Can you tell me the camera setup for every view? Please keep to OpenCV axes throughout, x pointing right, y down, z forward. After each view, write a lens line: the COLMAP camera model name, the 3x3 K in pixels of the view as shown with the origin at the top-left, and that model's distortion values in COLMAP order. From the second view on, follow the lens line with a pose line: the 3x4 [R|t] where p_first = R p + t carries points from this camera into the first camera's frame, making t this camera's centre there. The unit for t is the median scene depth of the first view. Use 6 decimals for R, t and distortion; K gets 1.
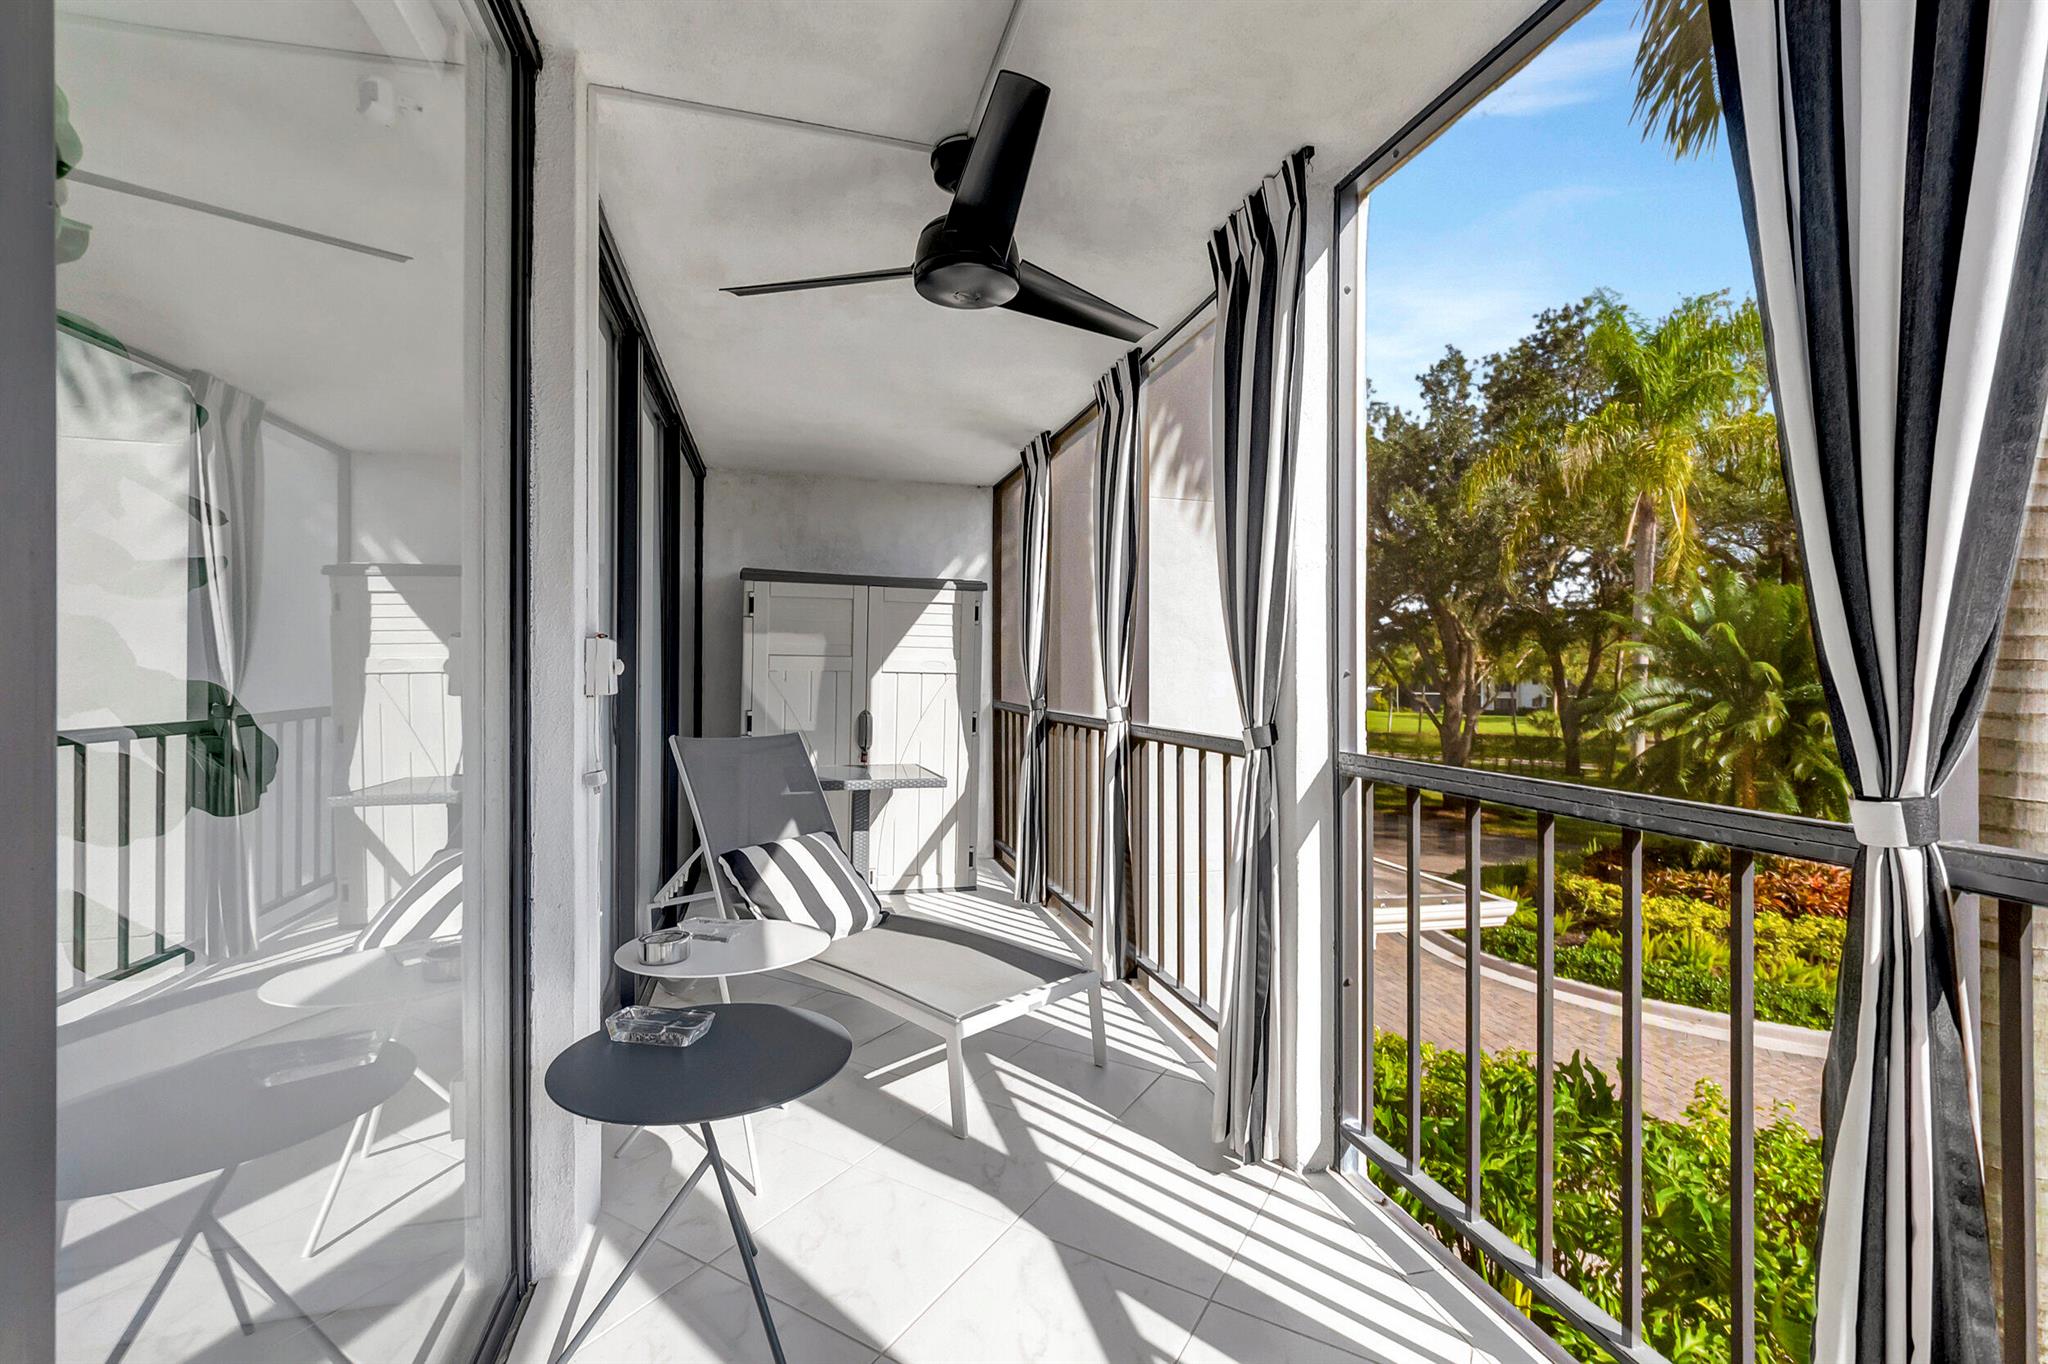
lens RADIAL K [[898.8, 0, 1019.4], [0, 898.8, 666.1], [0, 0, 1]] dist [0.000950, -0.002445]
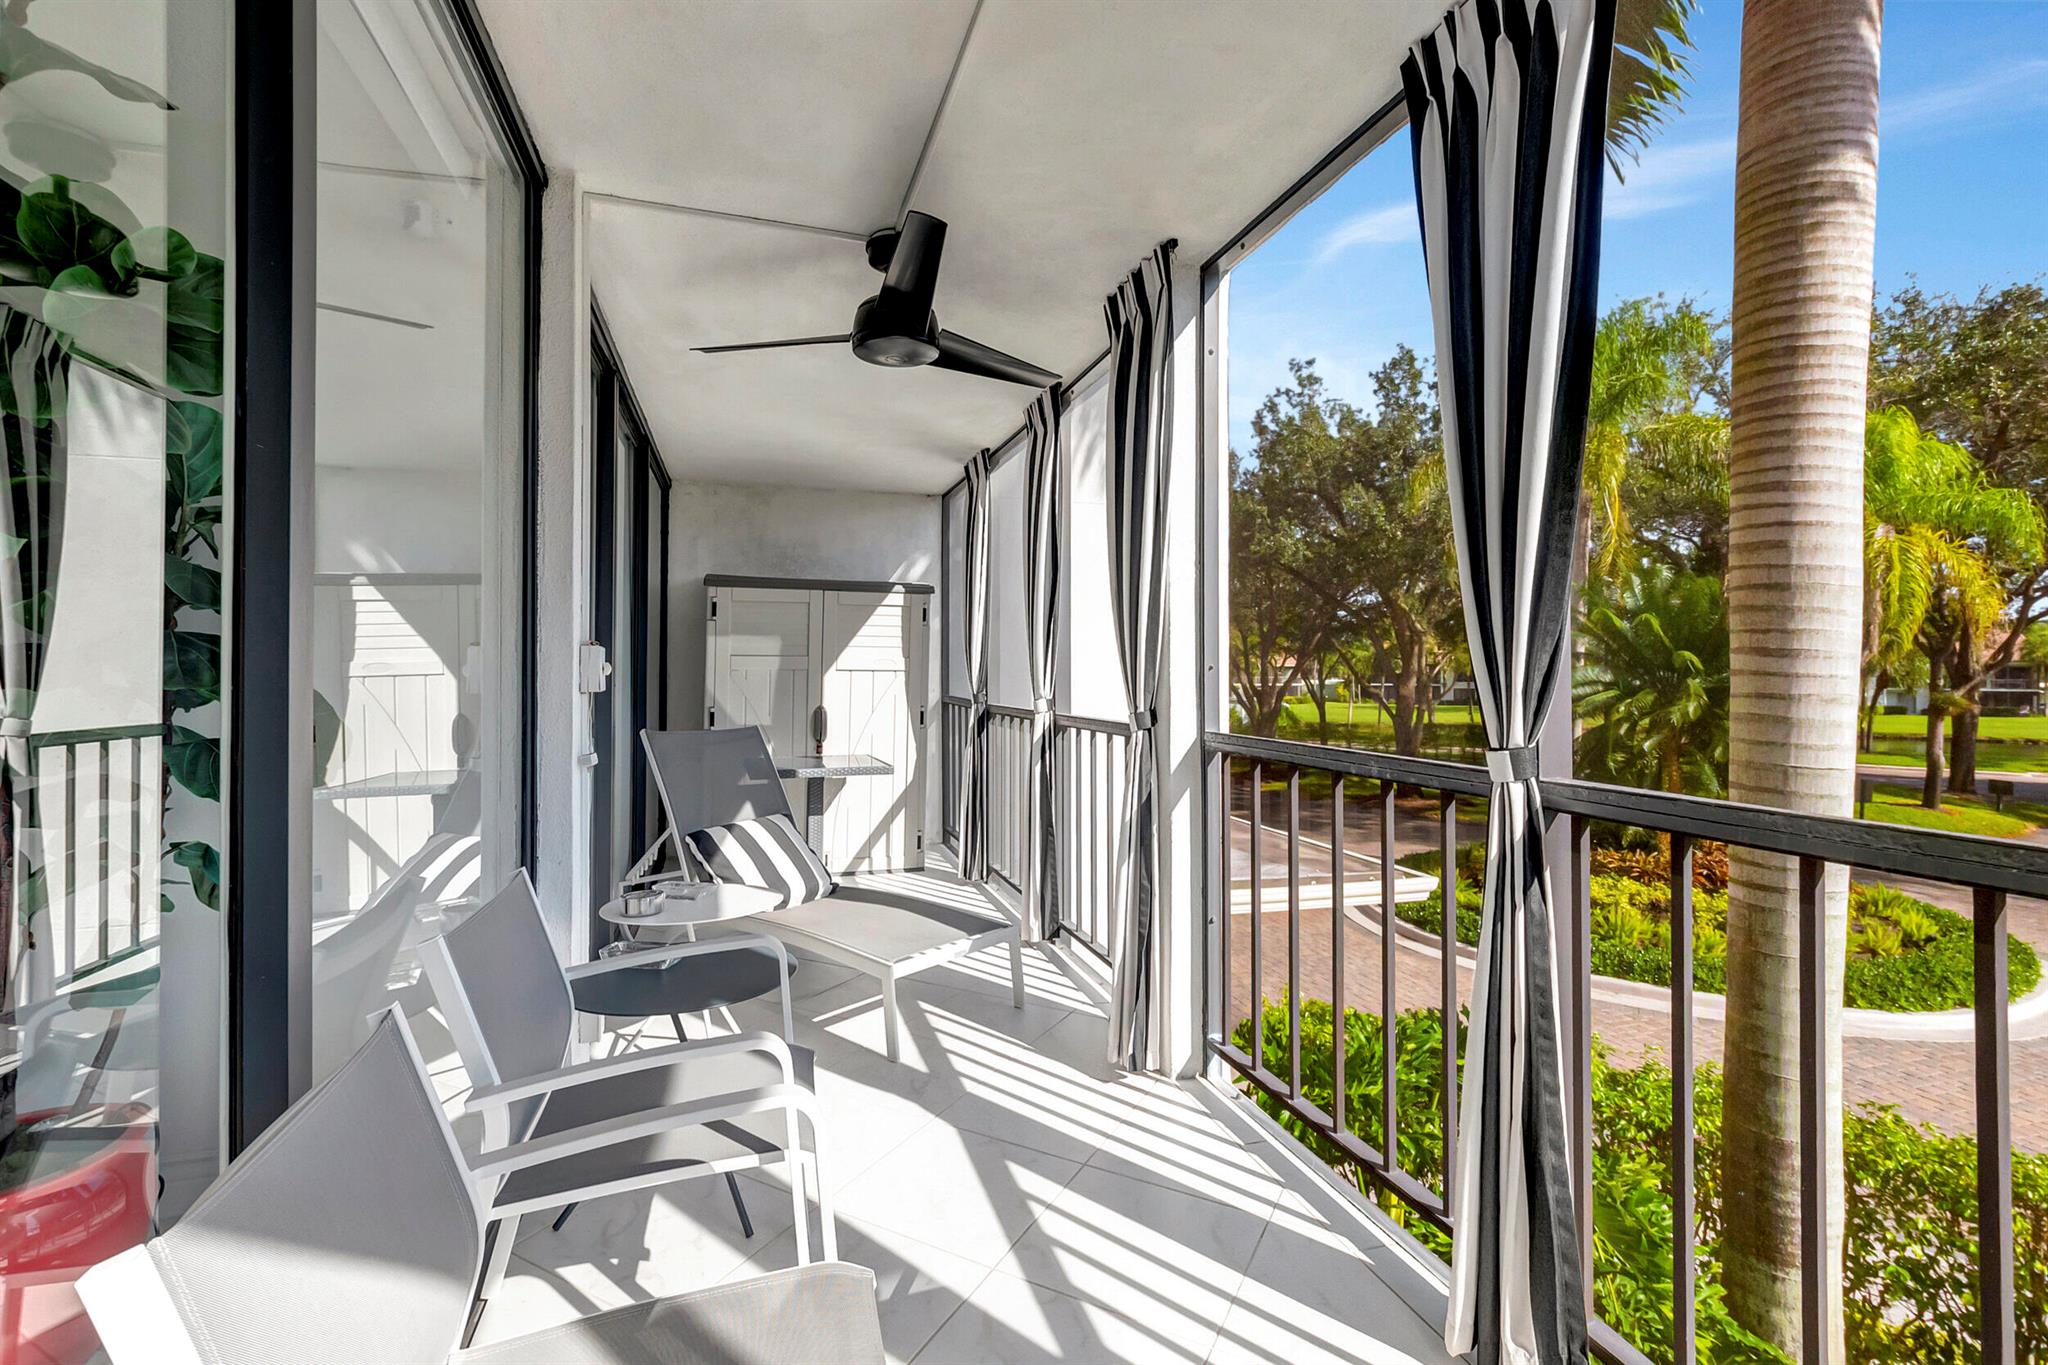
lens RADIAL K [[898.8, 0, 1022.9], [0, 898.8, 634.2], [0, 0, 1]] dist [0.000950, -0.002445]
pose [[0.998994, -0.008993, 0.043925, 0.034309], [0.010308, 0.999502, -0.029811, -0.001297], [-0.043635, 0.030234, 0.998590, -0.125993]]
